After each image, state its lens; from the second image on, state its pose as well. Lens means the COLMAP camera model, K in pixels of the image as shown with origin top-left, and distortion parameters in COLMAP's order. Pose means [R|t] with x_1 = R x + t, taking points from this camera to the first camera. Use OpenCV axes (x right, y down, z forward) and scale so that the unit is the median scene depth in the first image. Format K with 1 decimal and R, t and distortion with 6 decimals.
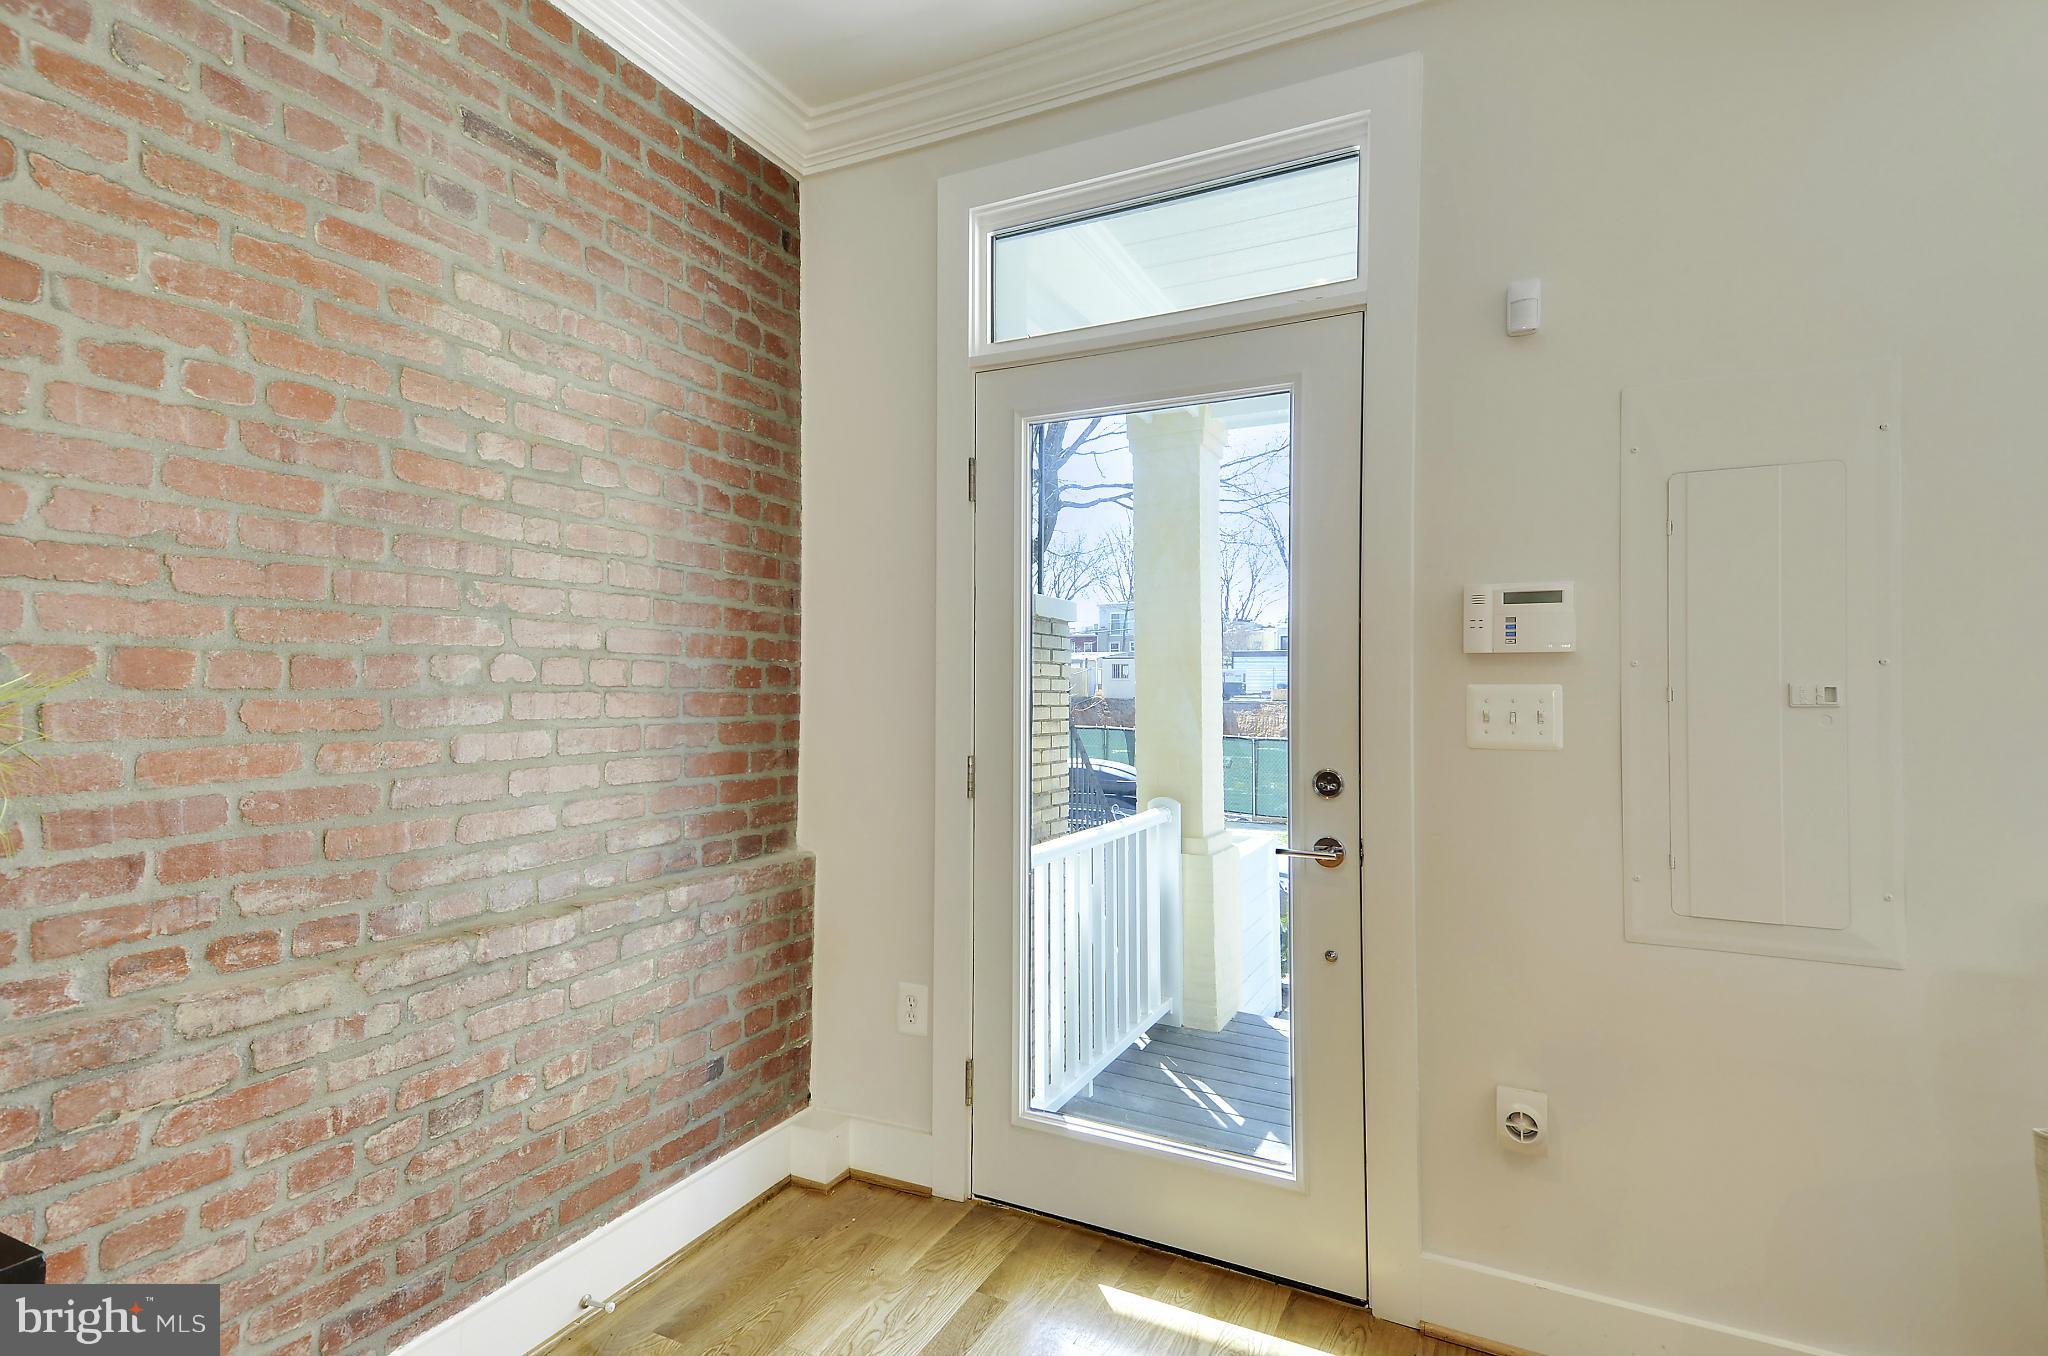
lens RADIAL K [[1066.4, 0, 1020.4], [0, 1066.4, 669.0], [0, 0, 1]] dist [0.087998, -0.041893]
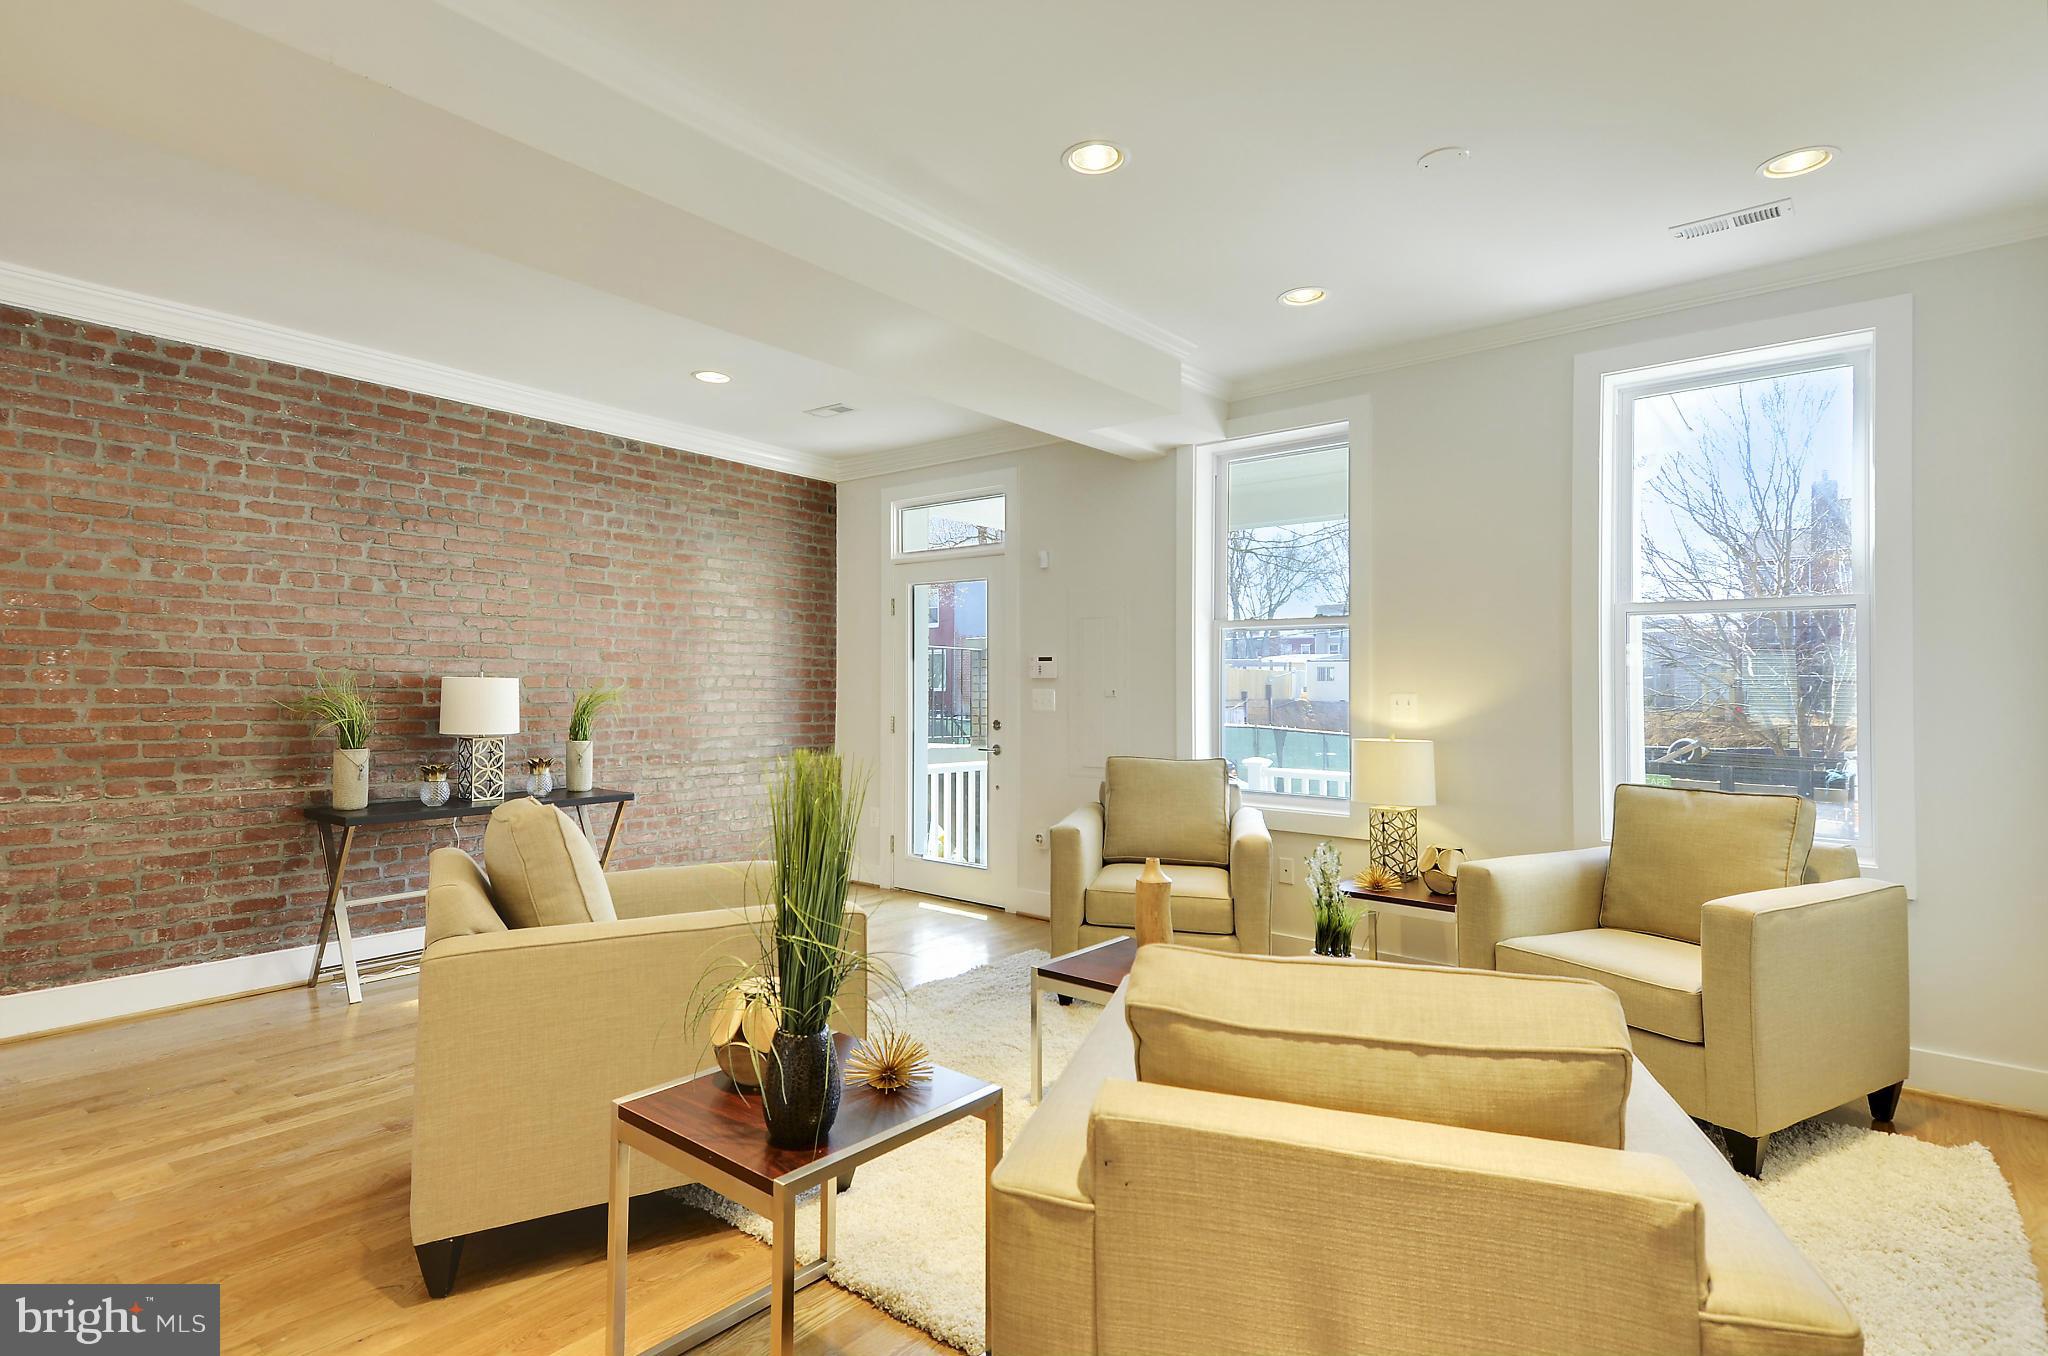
lens RADIAL K [[1066.4, 0, 1020.4], [0, 1066.4, 669.0], [0, 0, 1]] dist [0.087998, -0.041893]
pose [[0.978703, -0.004693, -0.205226, 1.061053], [0.003748, 0.999981, -0.004991, -0.020924], [0.205246, 0.004115, 0.978702, -1.956132]]
